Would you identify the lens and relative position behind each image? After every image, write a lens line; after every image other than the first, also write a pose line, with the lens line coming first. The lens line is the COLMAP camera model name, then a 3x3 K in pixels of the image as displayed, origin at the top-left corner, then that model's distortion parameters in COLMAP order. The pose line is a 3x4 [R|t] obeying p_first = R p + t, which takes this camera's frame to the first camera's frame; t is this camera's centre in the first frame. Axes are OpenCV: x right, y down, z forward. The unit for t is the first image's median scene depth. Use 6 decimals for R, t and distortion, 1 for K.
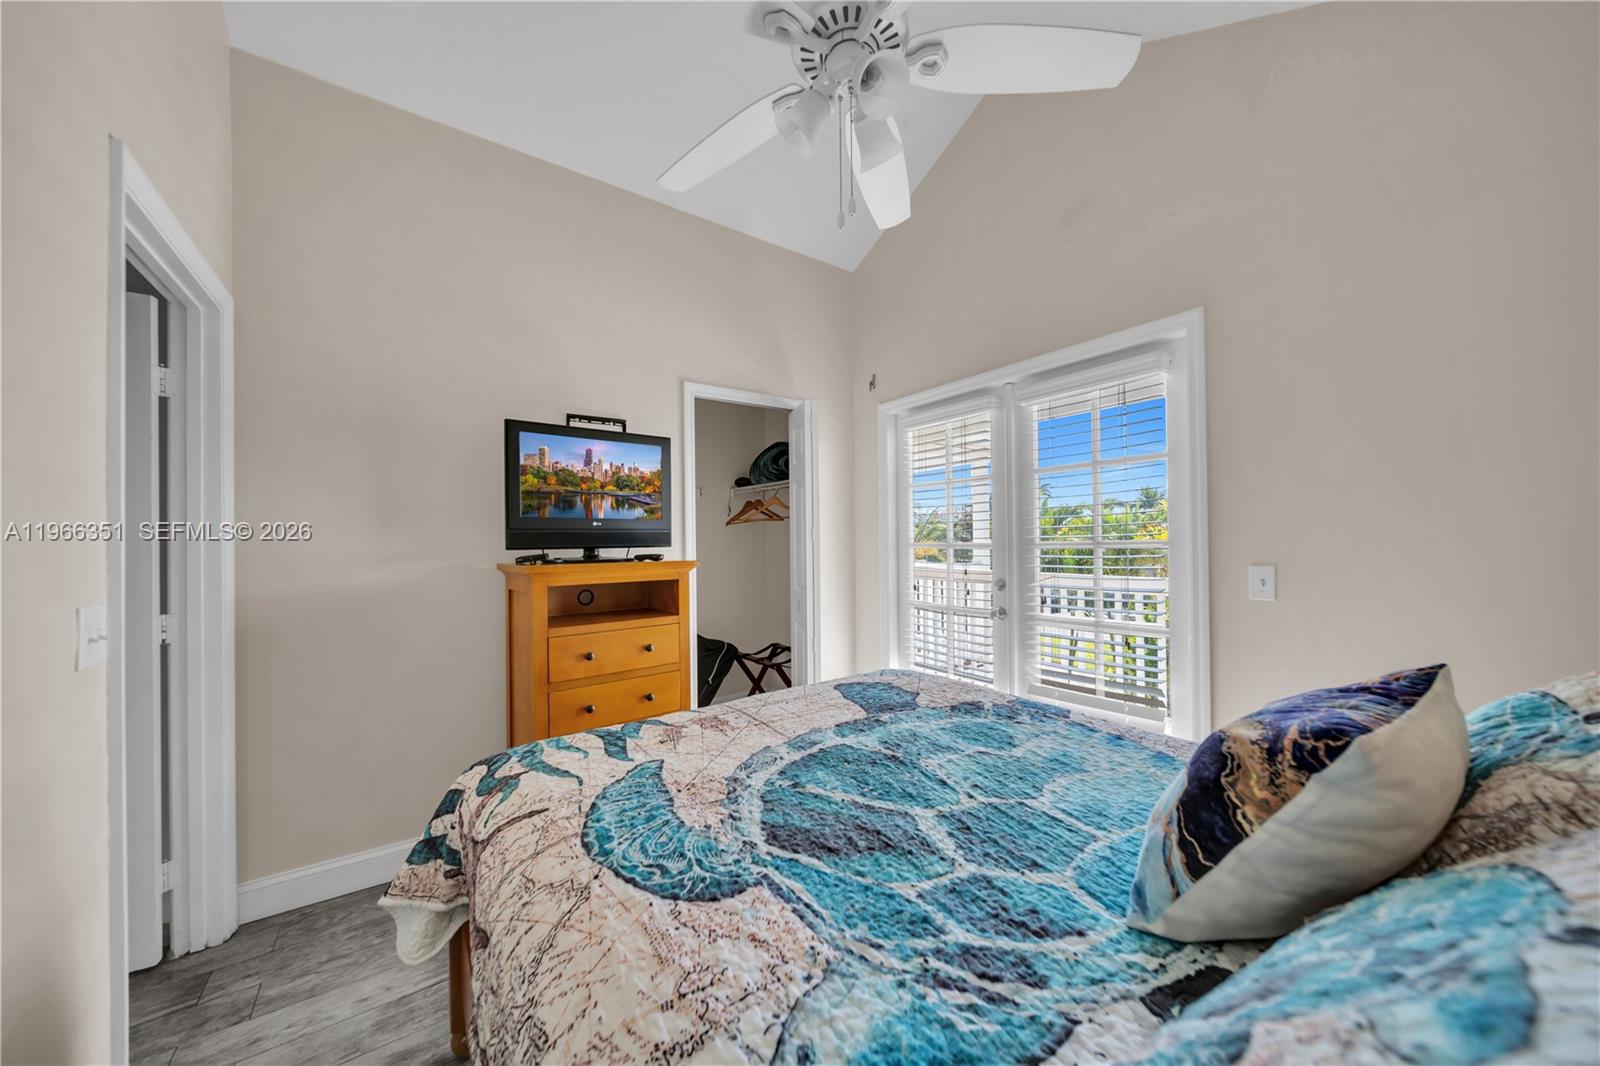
lens RADIAL K [[554.1, 0, 795.1], [0, 554.1, 535.8], [0, 0, 1]] dist [0.001540, -0.001092]
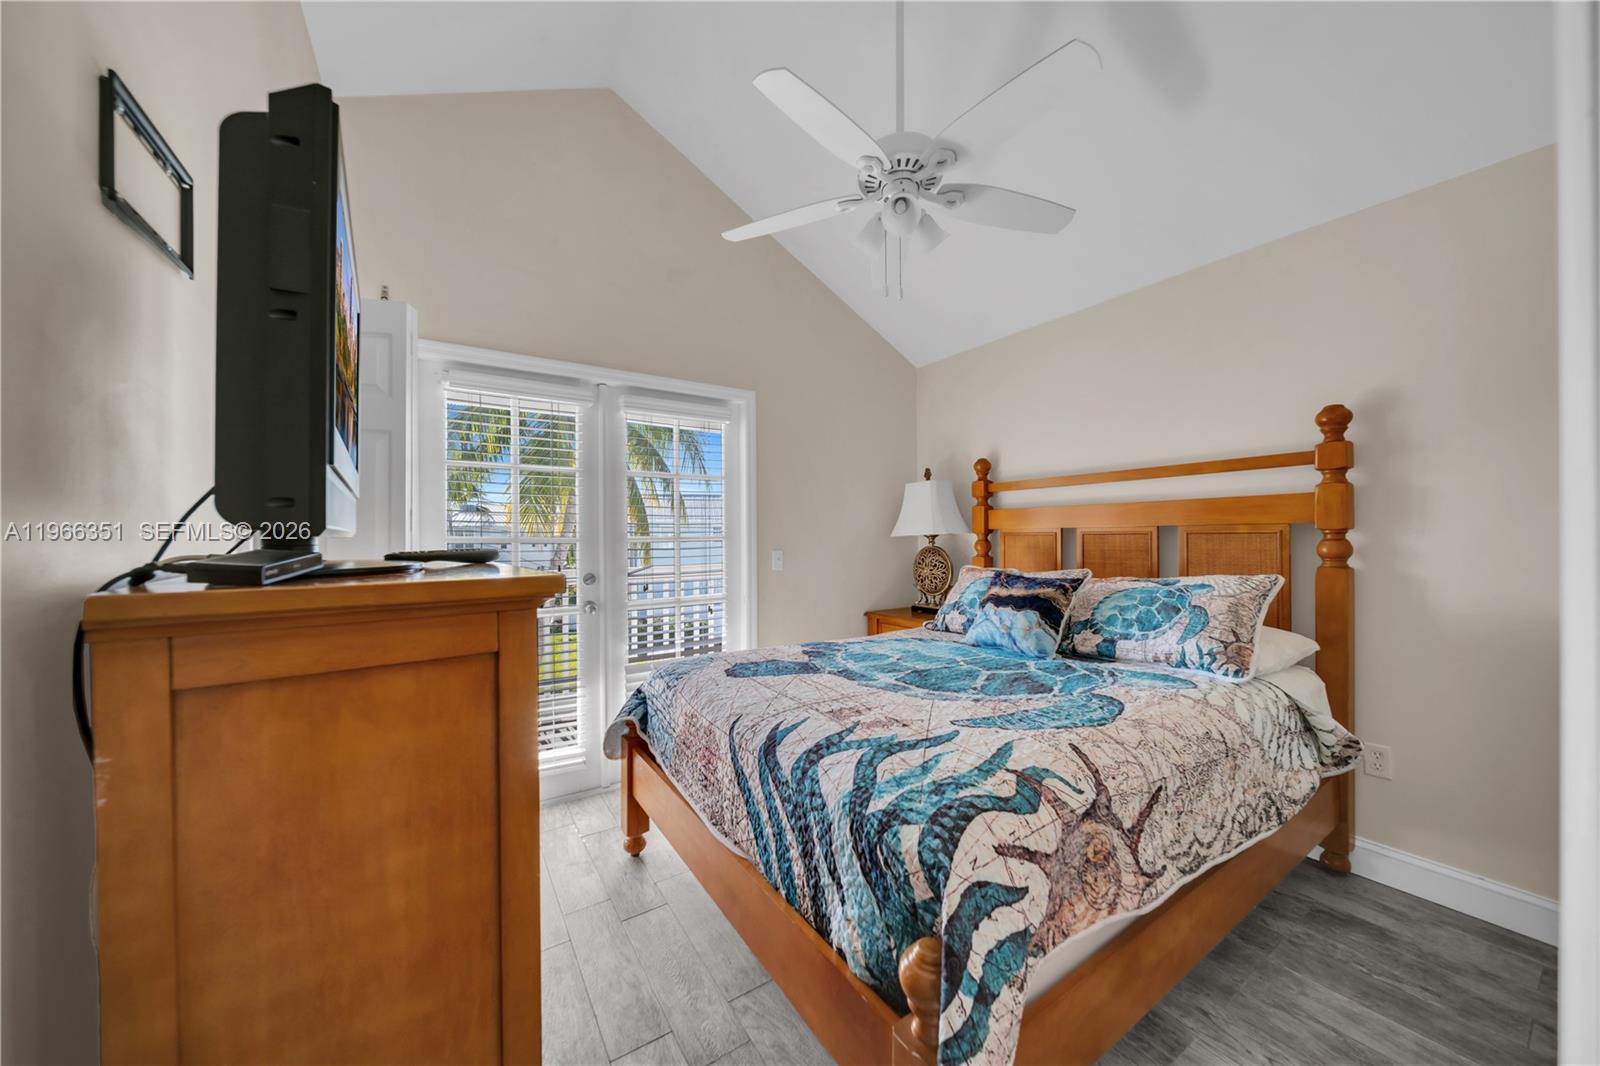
lens RADIAL K [[554.1, 0, 801.2], [0, 554.1, 539.4], [0, 0, 1]] dist [0.001540, -0.001092]
pose [[0.030743, 0.005546, 0.999512, -1.569498], [-0.008358, 0.999951, -0.005291, 0.046180], [-0.999492, -0.008192, 0.030788, 1.444766]]
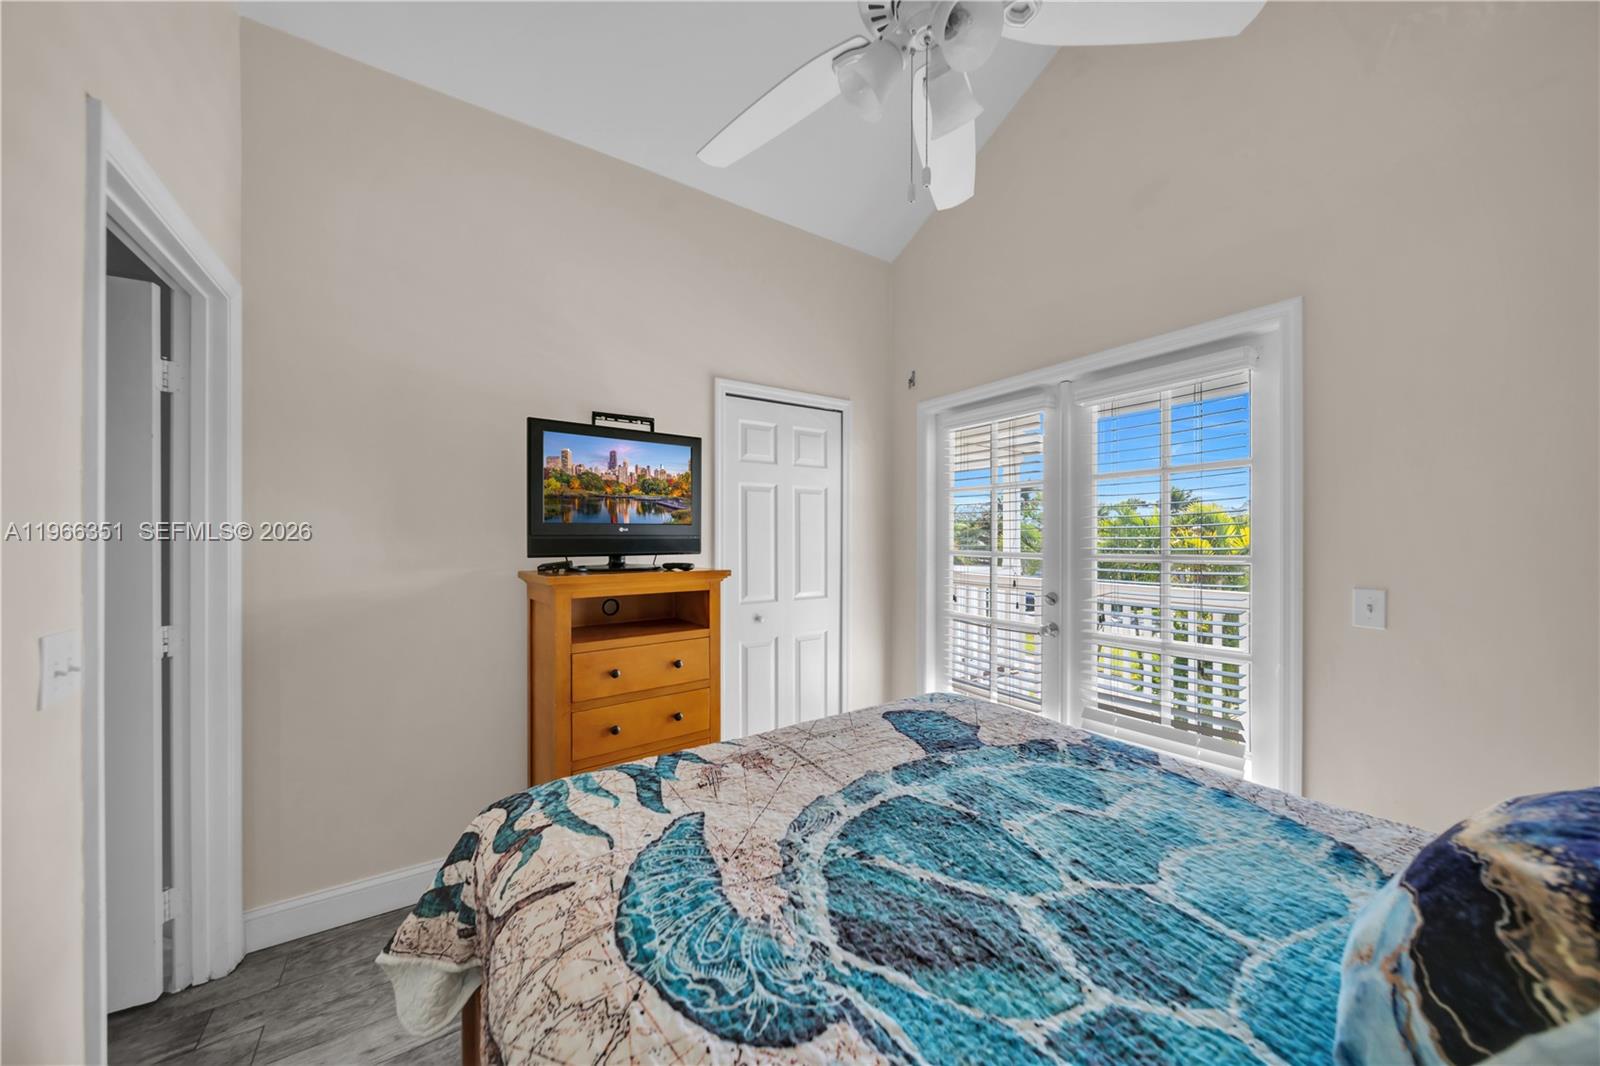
lens RADIAL K [[554.1, 0, 798.5], [0, 554.1, 537.2], [0, 0, 1]] dist [0.001540, -0.001092]
pose [[0.999632, 0.010777, -0.024895, -0.080516], [-0.010576, 0.999910, 0.008221, -0.044450], [0.024981, -0.007954, 0.999656, 0.151014]]
